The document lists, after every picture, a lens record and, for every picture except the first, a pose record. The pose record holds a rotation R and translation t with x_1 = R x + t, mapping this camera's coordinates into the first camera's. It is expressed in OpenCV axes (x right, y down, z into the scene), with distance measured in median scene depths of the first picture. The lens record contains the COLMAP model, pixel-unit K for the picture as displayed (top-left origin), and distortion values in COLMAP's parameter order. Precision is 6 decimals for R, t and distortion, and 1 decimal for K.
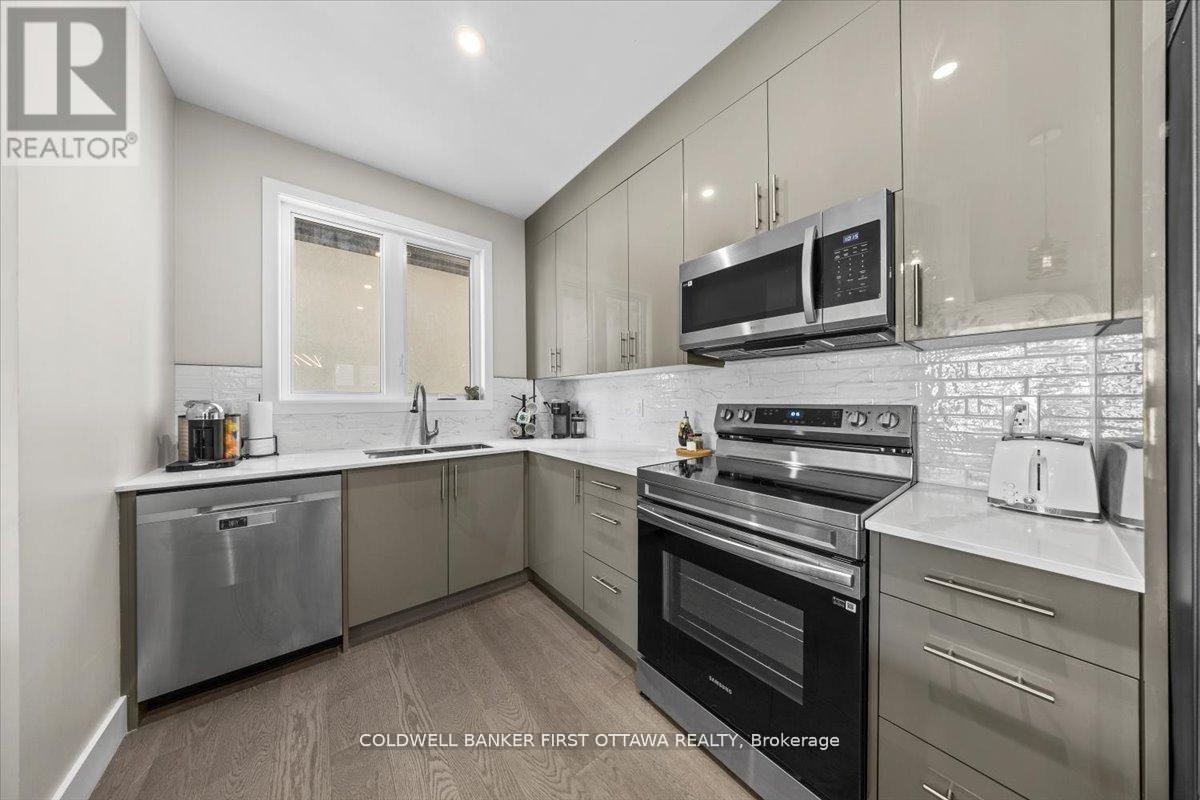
lens RADIAL K [[350.9, 0, 600.8], [0, 350.9, 399.0], [0, 0, 1]] dist [-0.002025, -0.000104]
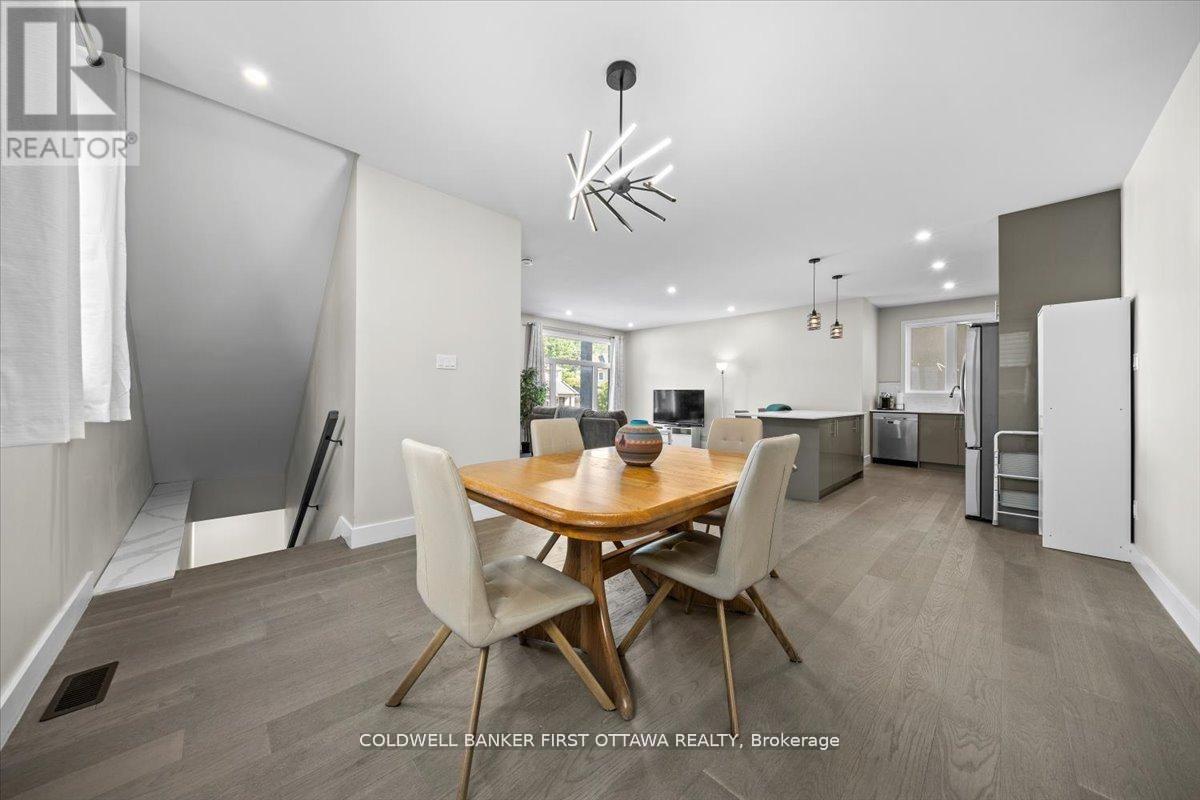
lens RADIAL K [[400.5, 0, 603.8], [0, 400.5, 400.3], [0, 0, 1]] dist [-0.000454, -0.000017]
pose [[0.088547, 0.002661, -0.996068, 2.470140], [-0.003571, 0.999991, 0.002354, 0.077013], [0.996066, 0.003349, 0.088556, -2.045060]]
